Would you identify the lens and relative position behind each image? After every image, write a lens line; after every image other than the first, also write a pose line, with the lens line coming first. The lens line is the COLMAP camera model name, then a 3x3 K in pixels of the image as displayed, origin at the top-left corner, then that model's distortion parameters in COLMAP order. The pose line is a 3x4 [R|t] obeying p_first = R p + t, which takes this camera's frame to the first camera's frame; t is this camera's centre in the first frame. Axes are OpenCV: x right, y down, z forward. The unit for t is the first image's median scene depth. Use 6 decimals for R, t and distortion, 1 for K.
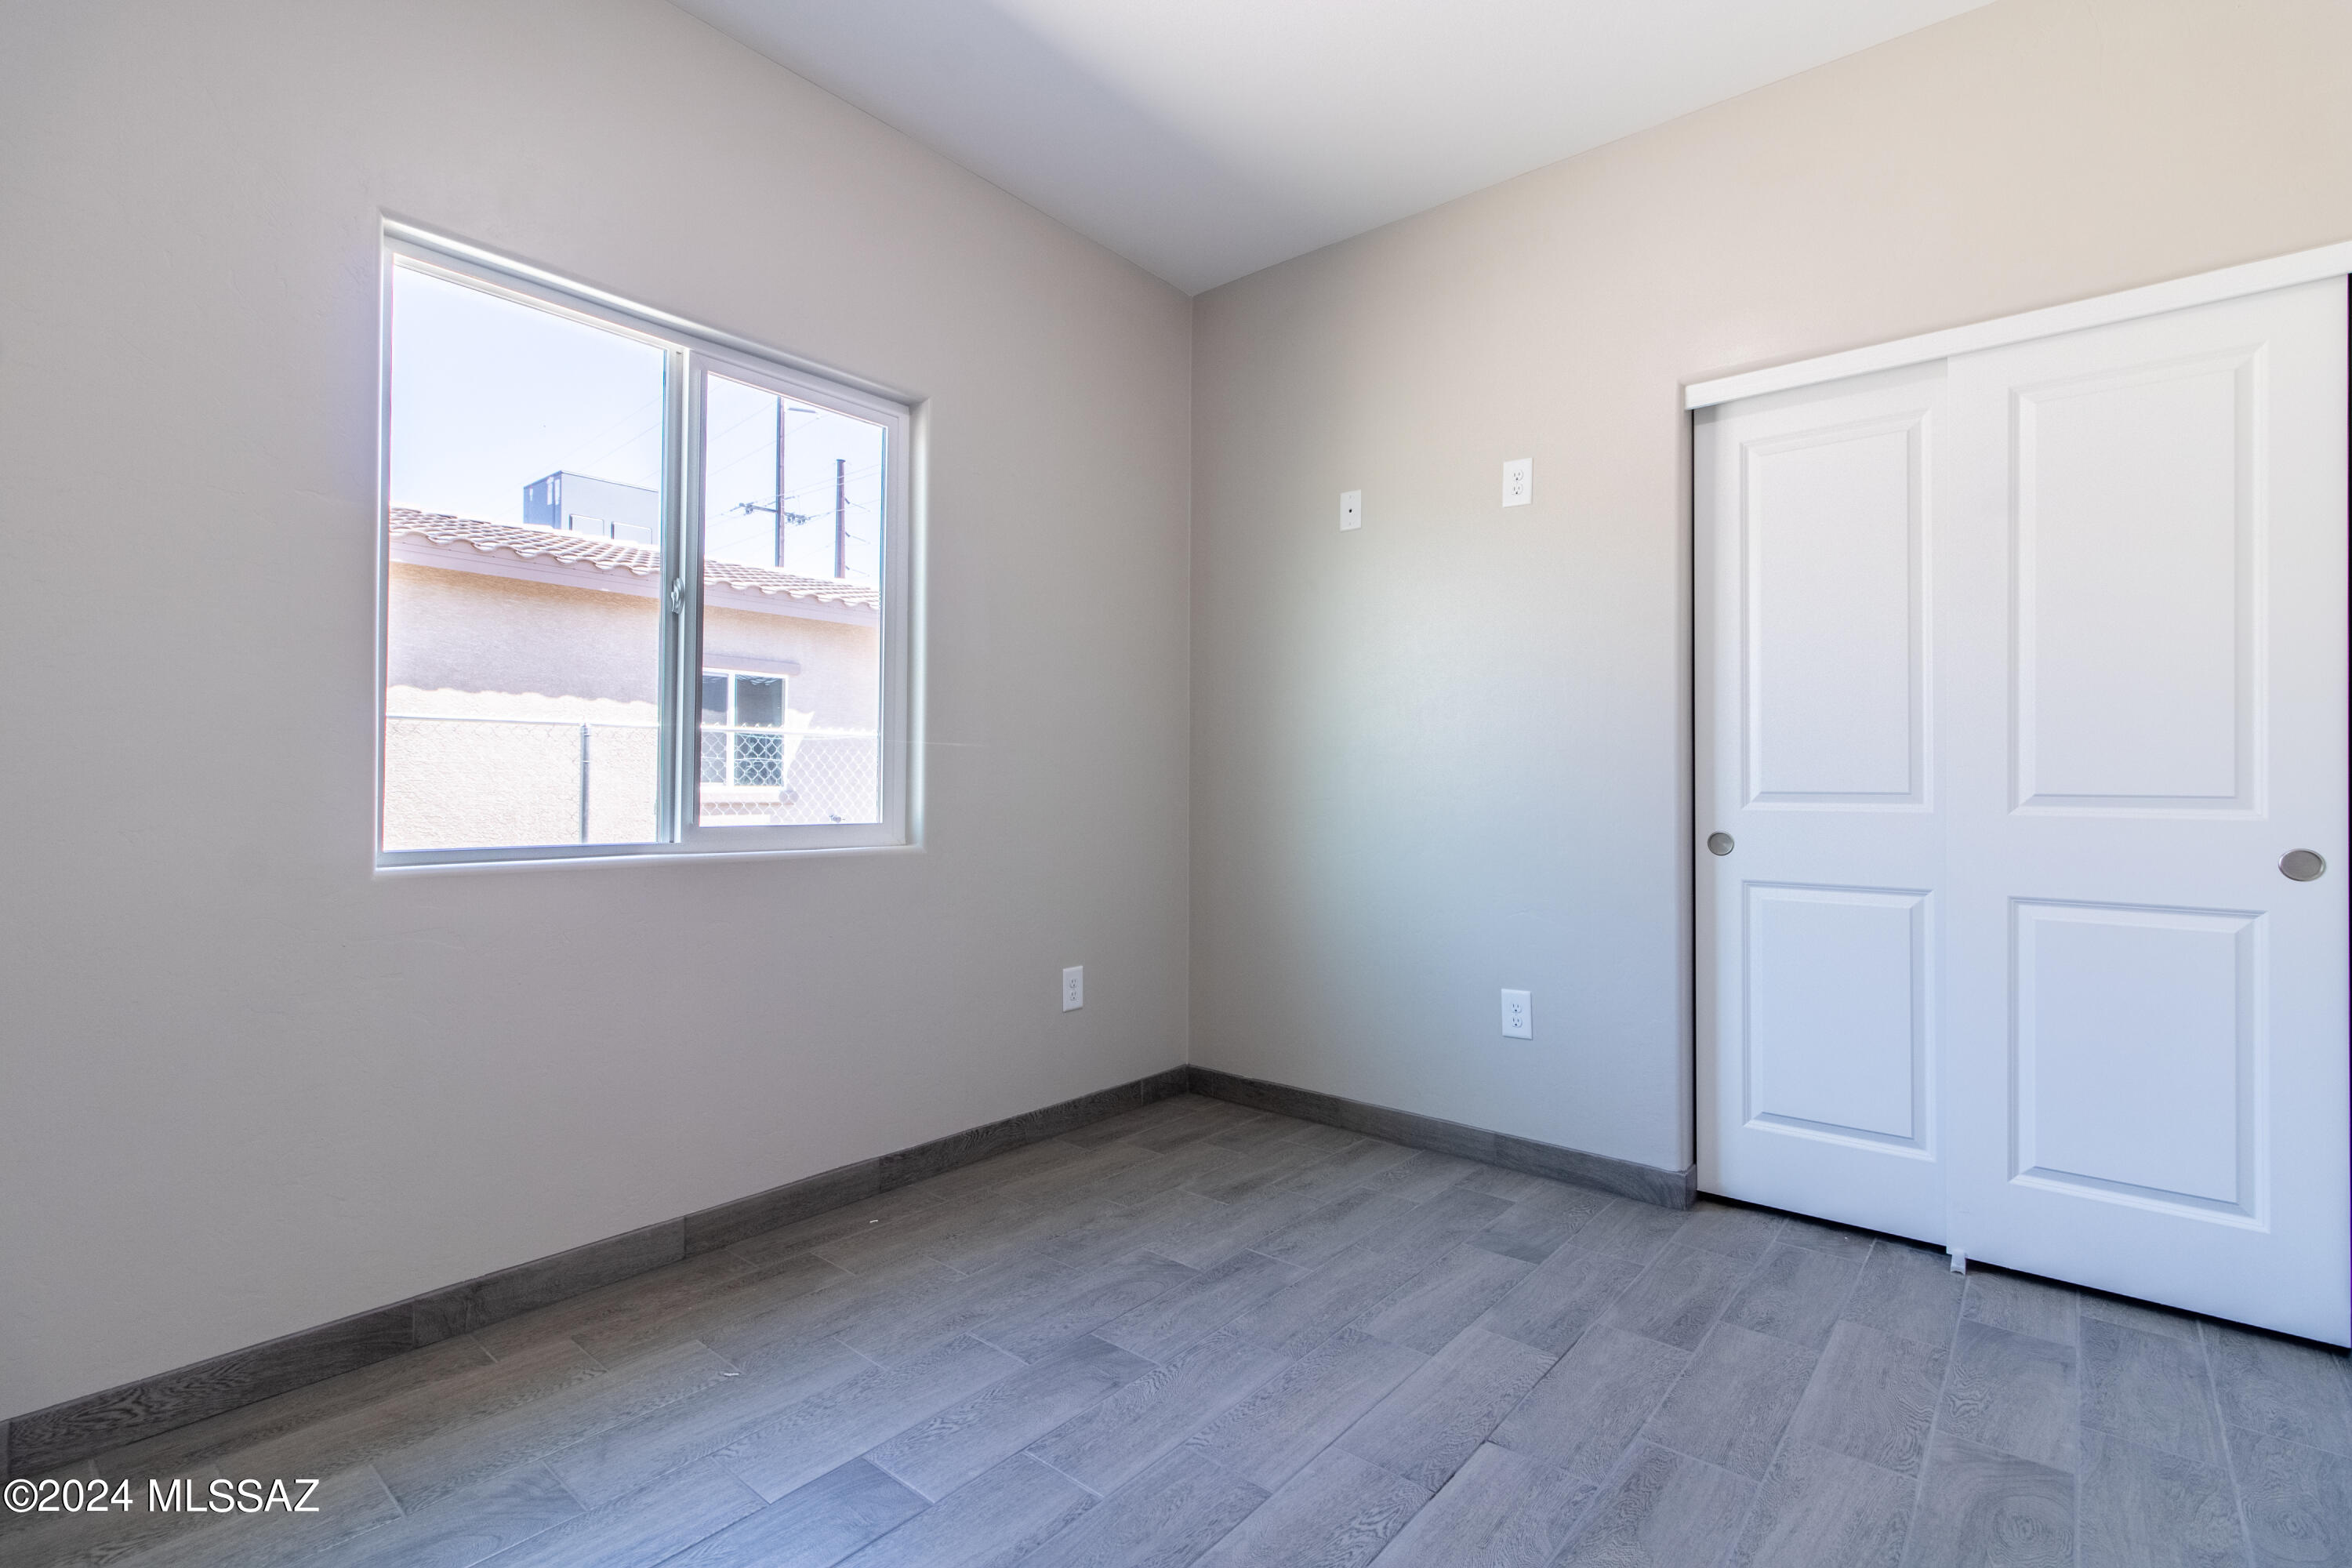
lens RADIAL K [[1083.7, 0, 1175.8], [0, 1083.7, 773.0], [0, 0, 1]] dist [0.002375, 0.000646]
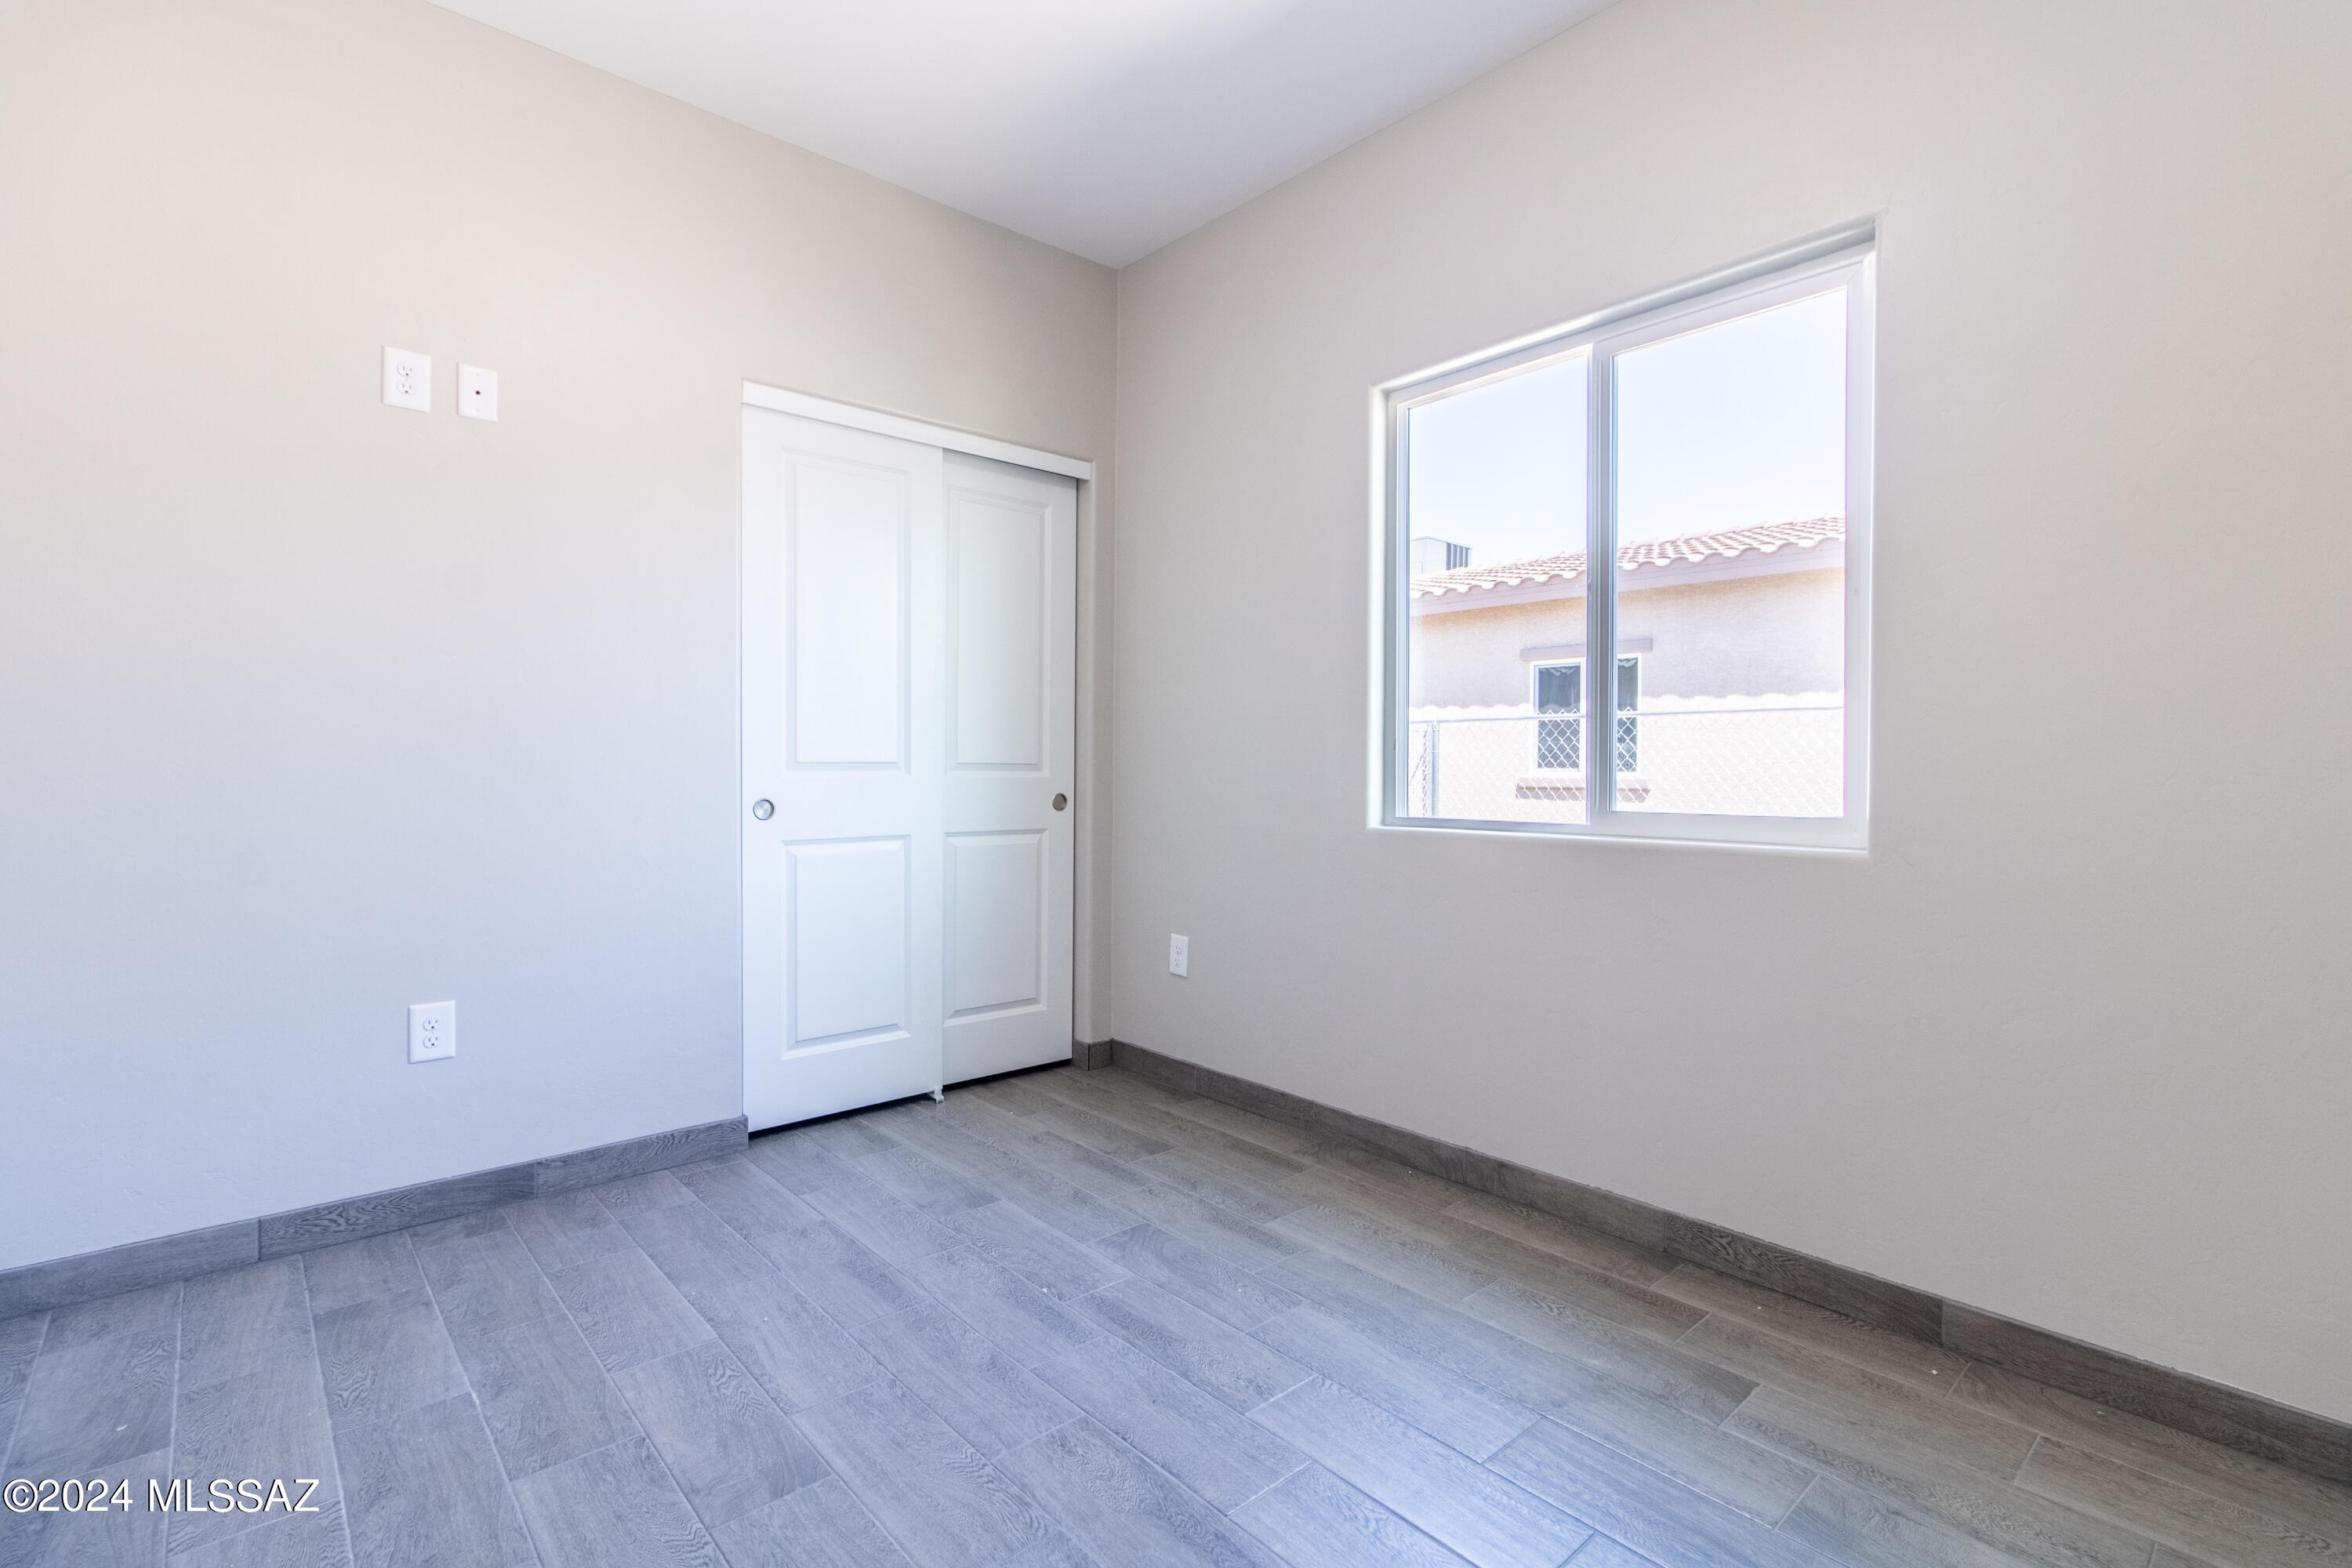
lens RADIAL K [[1086.2, 0, 1199.9], [0, 1086.2, 771.4], [0, 0, 1]] dist [-0.003166, -0.000335]
pose [[-0.177350, 0.000559, -0.984148, 0.655367], [0.008467, 0.999964, -0.000957, 0.010510], [0.984111, -0.008503, -0.177348, 0.859937]]
